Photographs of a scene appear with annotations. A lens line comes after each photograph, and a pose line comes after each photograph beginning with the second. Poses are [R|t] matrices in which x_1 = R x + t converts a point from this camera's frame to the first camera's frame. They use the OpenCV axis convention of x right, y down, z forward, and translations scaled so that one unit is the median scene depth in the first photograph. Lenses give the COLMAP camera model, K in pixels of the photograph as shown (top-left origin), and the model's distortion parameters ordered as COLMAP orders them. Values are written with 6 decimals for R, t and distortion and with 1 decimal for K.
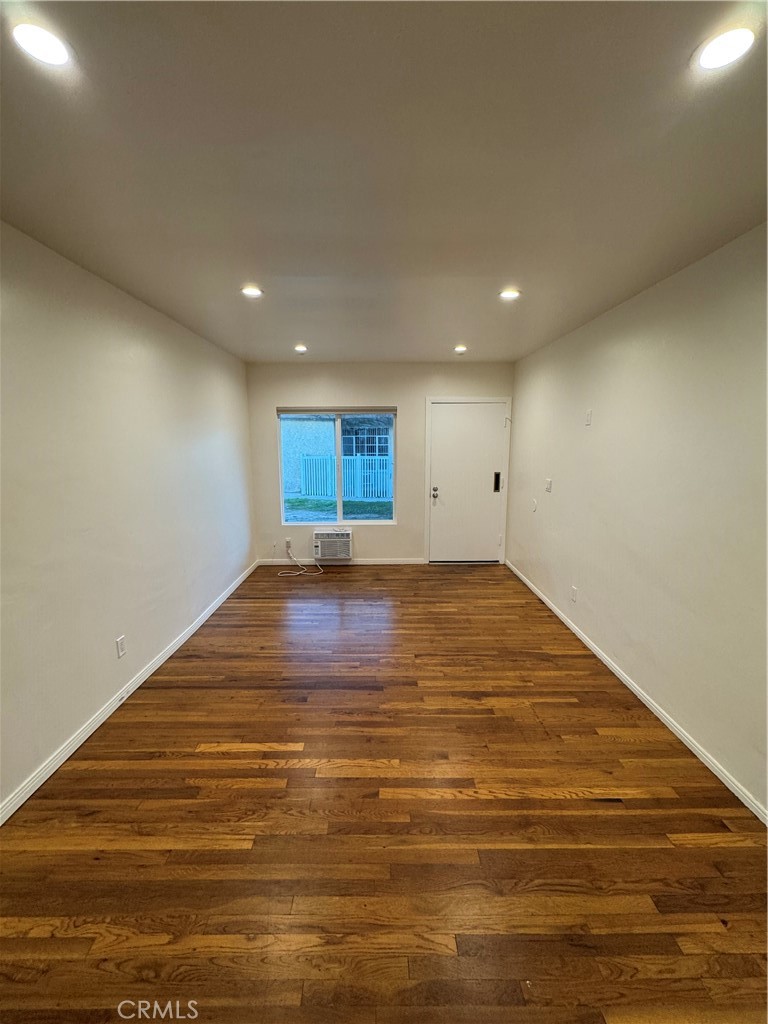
lens RADIAL K [[407.6, 0, 382.1], [0, 407.6, 515.9], [0, 0, 1]] dist [-0.007820, 0.001415]
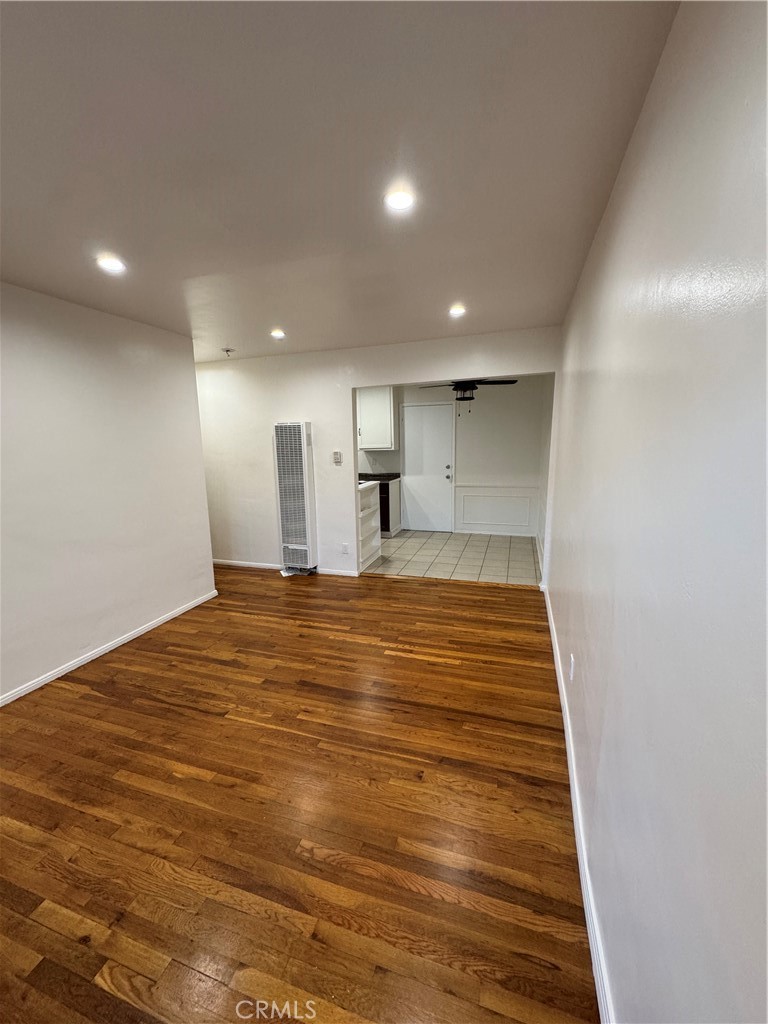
lens RADIAL K [[407.6, 0, 385.9], [0, 407.6, 515.4], [0, 0, 1]] dist [-0.007820, 0.001415]
pose [[-0.949191, -0.040231, 0.312120, -0.467420], [0.075363, 0.933879, 0.349558, -0.274452], [-0.305545, 0.355320, -0.883397, 1.570048]]
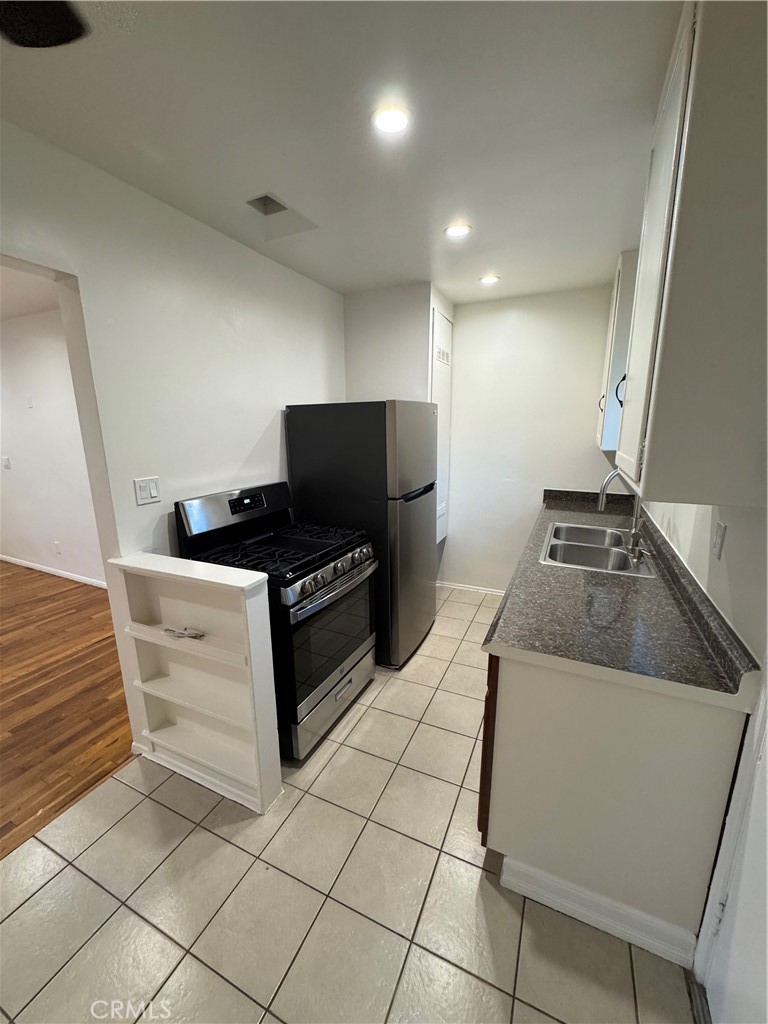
lens RADIAL K [[407.6, 0, 386.9], [0, 407.6, 509.2], [0, 0, 1]] dist [-0.007820, 0.001415]
pose [[0.424011, -0.195141, 0.884384, -0.198673], [0.170645, 0.976234, 0.133594, 0.104311], [-0.889435, 0.094270, 0.447233, -0.529764]]
